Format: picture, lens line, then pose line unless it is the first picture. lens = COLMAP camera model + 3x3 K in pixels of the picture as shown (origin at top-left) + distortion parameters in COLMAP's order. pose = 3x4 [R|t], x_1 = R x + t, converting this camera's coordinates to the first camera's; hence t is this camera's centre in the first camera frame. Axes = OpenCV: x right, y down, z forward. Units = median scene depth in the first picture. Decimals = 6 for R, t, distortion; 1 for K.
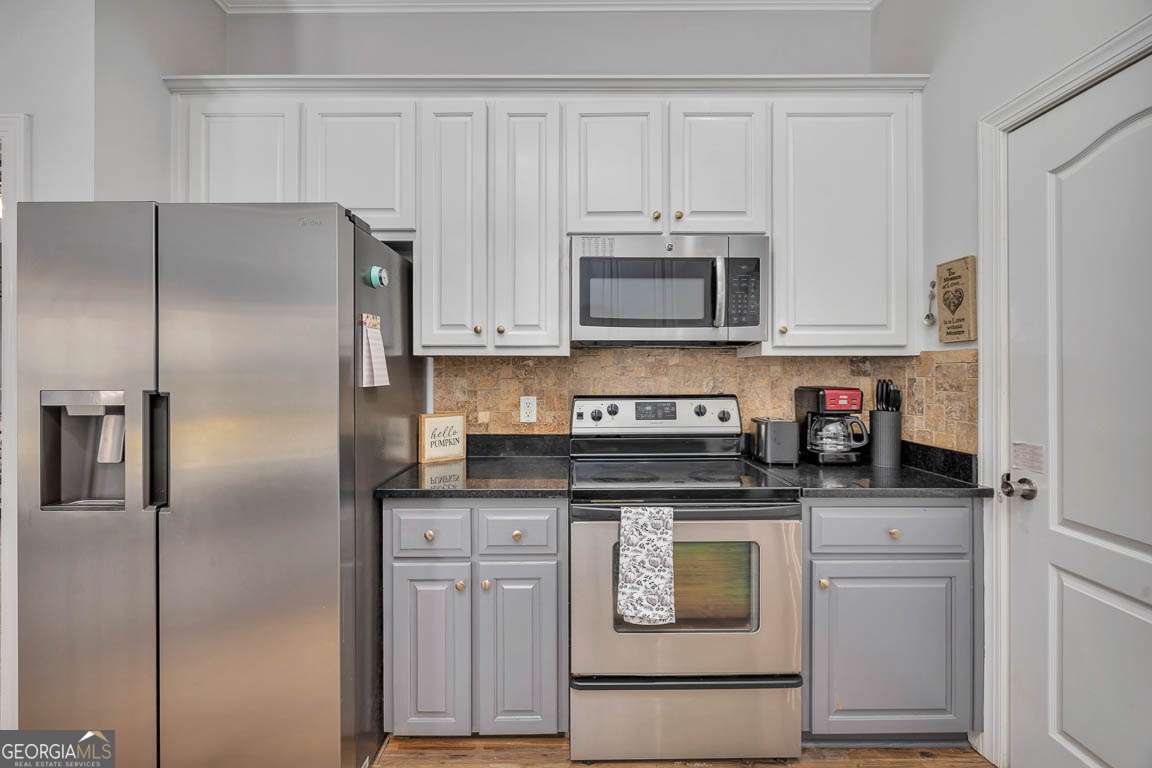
lens RADIAL K [[484.3, 0, 579.8], [0, 484.3, 374.9], [0, 0, 1]] dist [0.001652, 0.001204]
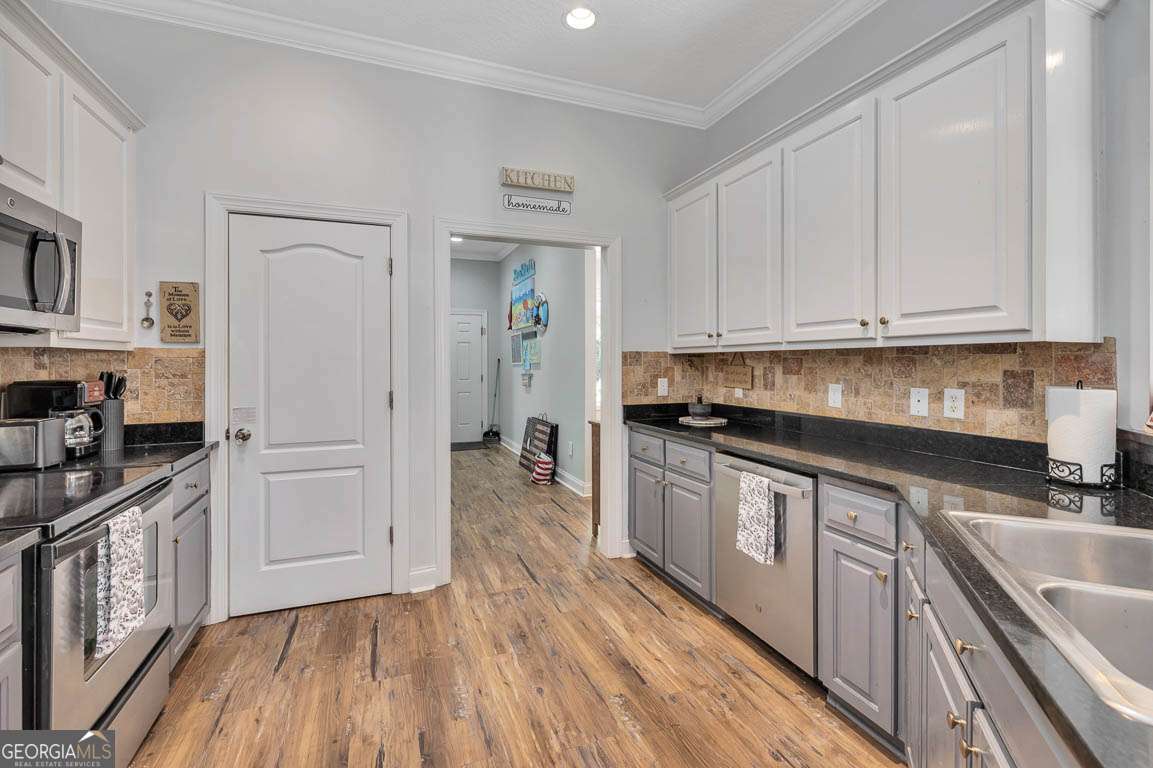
lens RADIAL K [[484.7, 0, 568.6], [0, 484.7, 360.1], [0, 0, 1]] dist [0.001652, 0.001204]
pose [[-0.359649, 0.009225, 0.933042, -0.827520], [0.011712, 0.999917, -0.005371, 0.002235], [-0.933014, 0.008997, -0.359727, 0.448419]]
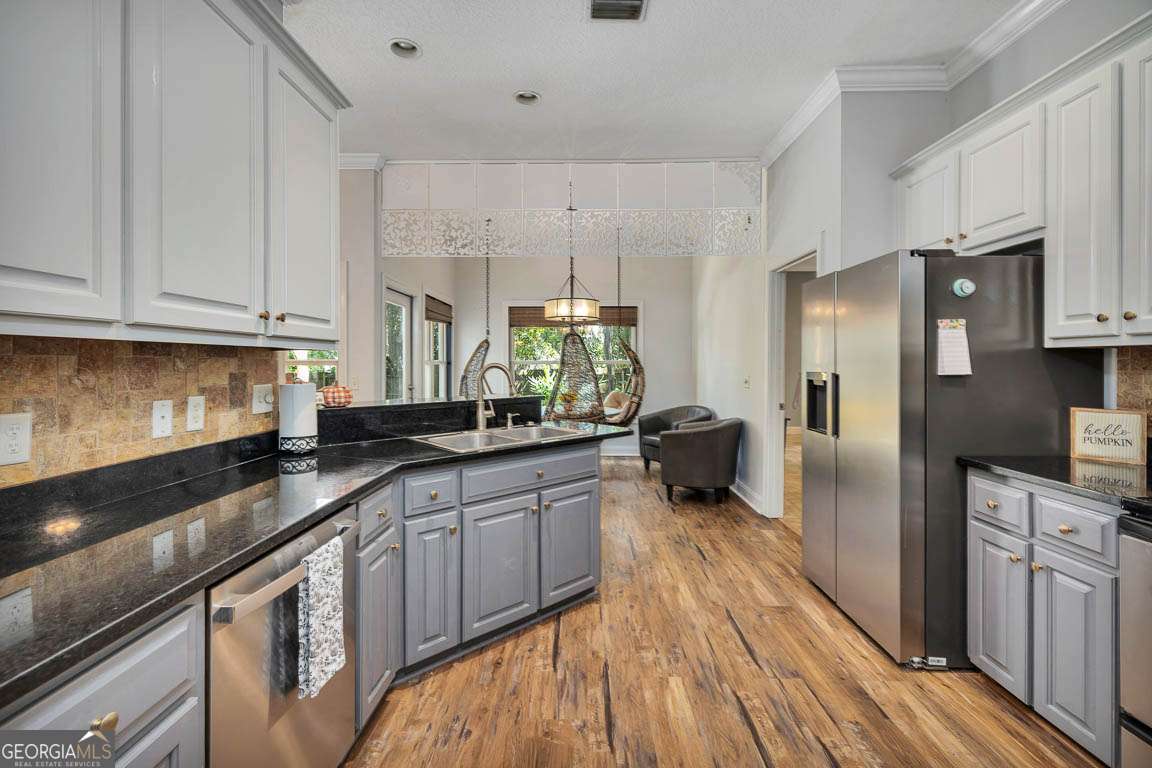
lens RADIAL K [[484.3, 0, 565.3], [0, 484.3, 363.7], [0, 0, 1]] dist [0.001652, 0.001204]
pose [[-0.022548, 0.002990, -0.999741, 0.754541], [-0.007980, 0.999963, 0.003170, -0.001145], [0.999714, 0.008049, -0.022523, 0.004312]]
